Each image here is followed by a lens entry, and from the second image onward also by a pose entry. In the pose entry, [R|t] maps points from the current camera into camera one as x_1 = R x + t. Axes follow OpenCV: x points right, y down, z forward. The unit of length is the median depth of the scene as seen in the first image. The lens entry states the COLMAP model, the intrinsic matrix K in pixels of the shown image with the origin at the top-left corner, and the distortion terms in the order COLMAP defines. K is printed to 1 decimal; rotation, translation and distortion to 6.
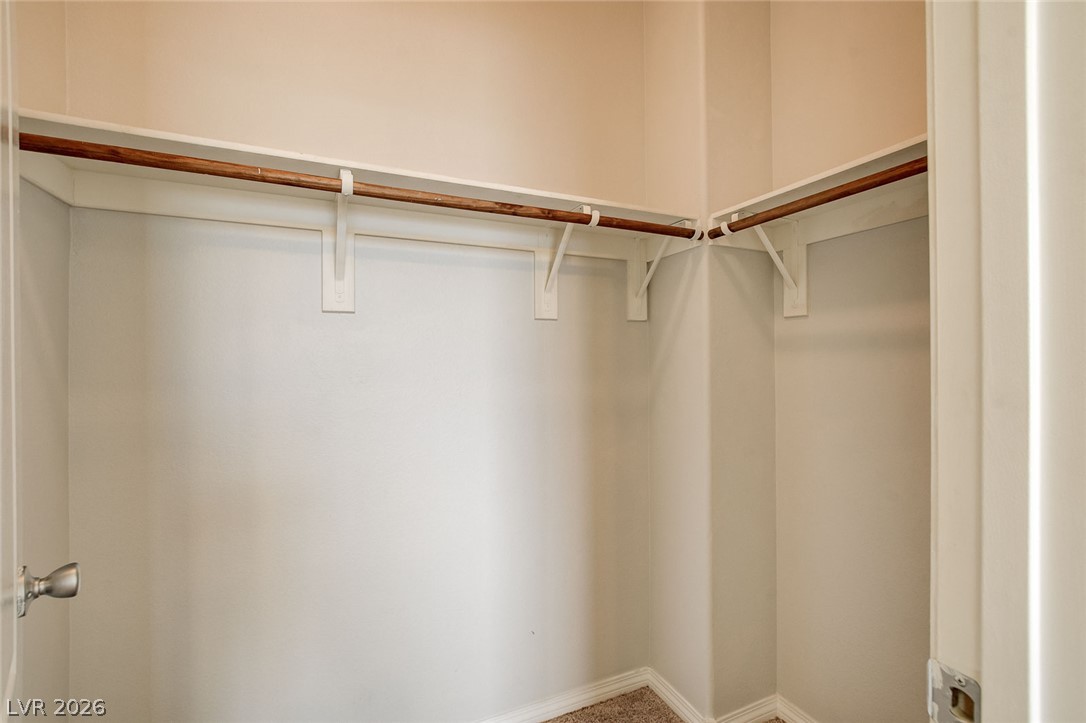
lens RADIAL K [[473.1, 0, 545.2], [0, 473.1, 357.2], [0, 0, 1]] dist [-0.023849, 0.002569]
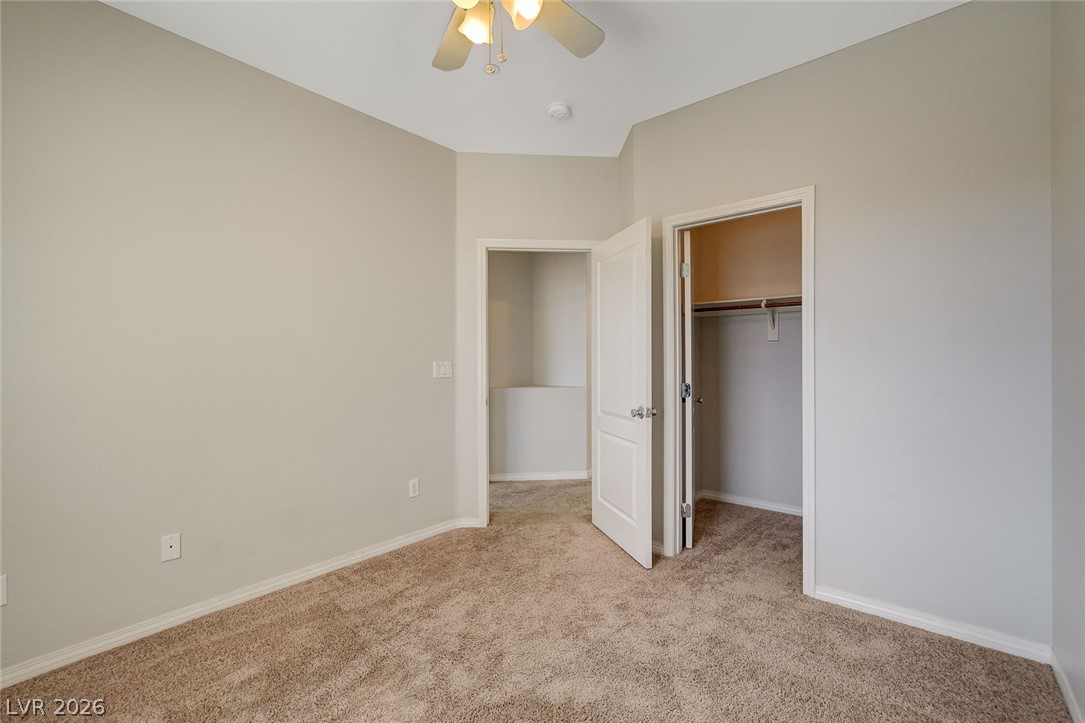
lens RADIAL K [[472.7, 0, 547.3], [0, 472.7, 363.1], [0, 0, 1]] dist [-0.023849, 0.002569]
pose [[0.441698, -0.003470, -0.897157, 1.905298], [0.004190, 0.999990, -0.001805, 0.053490], [0.897154, -0.002961, 0.441708, -1.881457]]
